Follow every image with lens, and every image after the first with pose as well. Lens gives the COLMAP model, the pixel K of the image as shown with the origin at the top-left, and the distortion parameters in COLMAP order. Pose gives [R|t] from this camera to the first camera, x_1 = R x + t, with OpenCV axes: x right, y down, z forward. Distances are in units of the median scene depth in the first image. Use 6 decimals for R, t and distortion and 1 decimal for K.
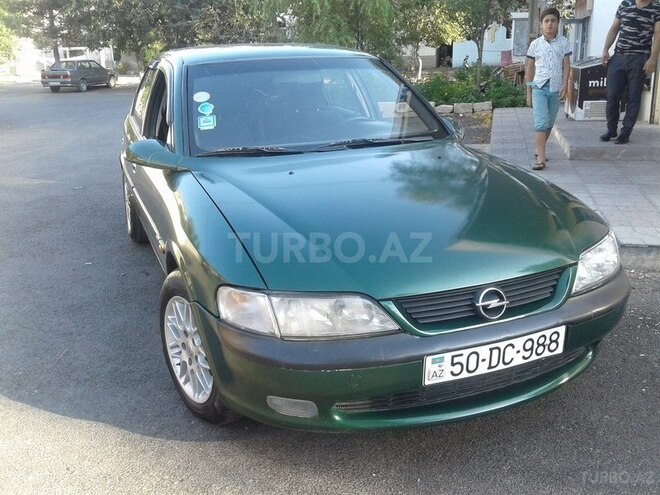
lens RADIAL K [[618.6, 0, 330.0], [0, 618.6, 247.5], [0, 0, 1]] dist [0.080807, -0.184256]
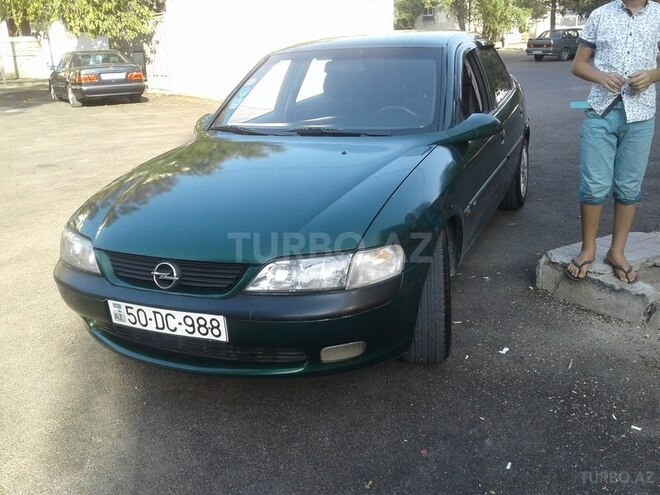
lens RADIAL K [[618.6, 0, 330.0], [0, 618.6, 247.5], [0, 0, 1]] dist [0.080807, -0.184256]
pose [[0.696918, 0.217237, -0.683457, 0.857399], [-0.182264, 0.975378, 0.124171, -0.111505], [0.693603, 0.038032, 0.719353, 0.249098]]
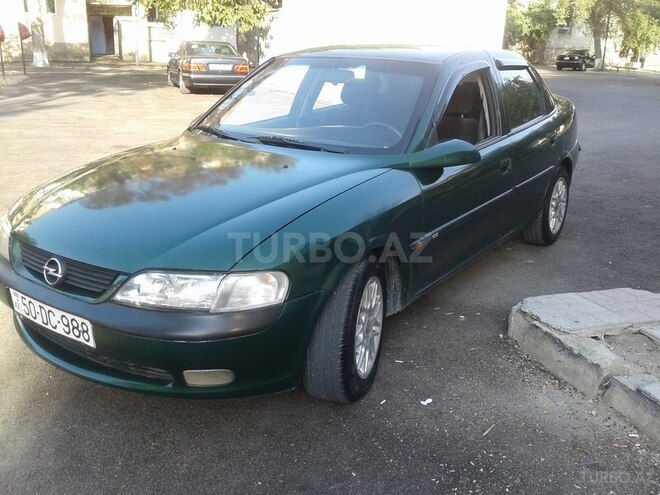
lens RADIAL K [[618.6, 0, 330.0], [0, 618.6, 247.5], [0, 0, 1]] dist [0.080807, -0.184256]
pose [[0.534596, 0.294437, -0.792158, 0.978495], [-0.281078, 0.945929, 0.161904, -0.194298], [0.796996, 0.136105, 0.588450, 0.486148]]
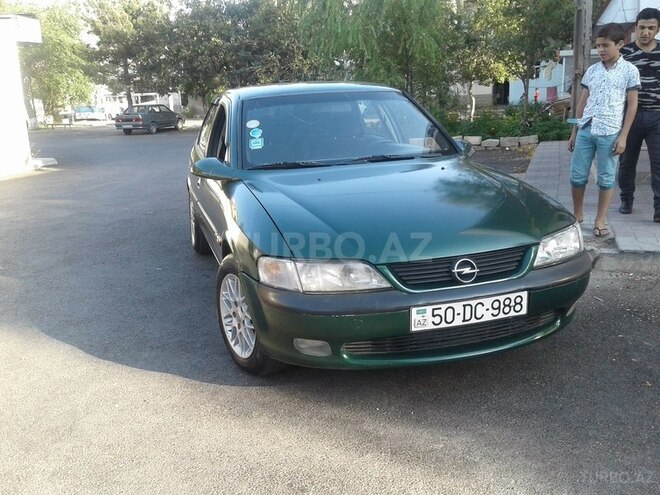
lens RADIAL K [[618.6, 0, 330.0], [0, 618.6, 247.5], [0, 0, 1]] dist [0.080807, -0.184256]
pose [[0.995668, 0.003026, -0.092929, 0.066654], [-0.008793, 0.998055, -0.061711, 0.083523], [0.092562, 0.062260, 0.993759, -0.216913]]
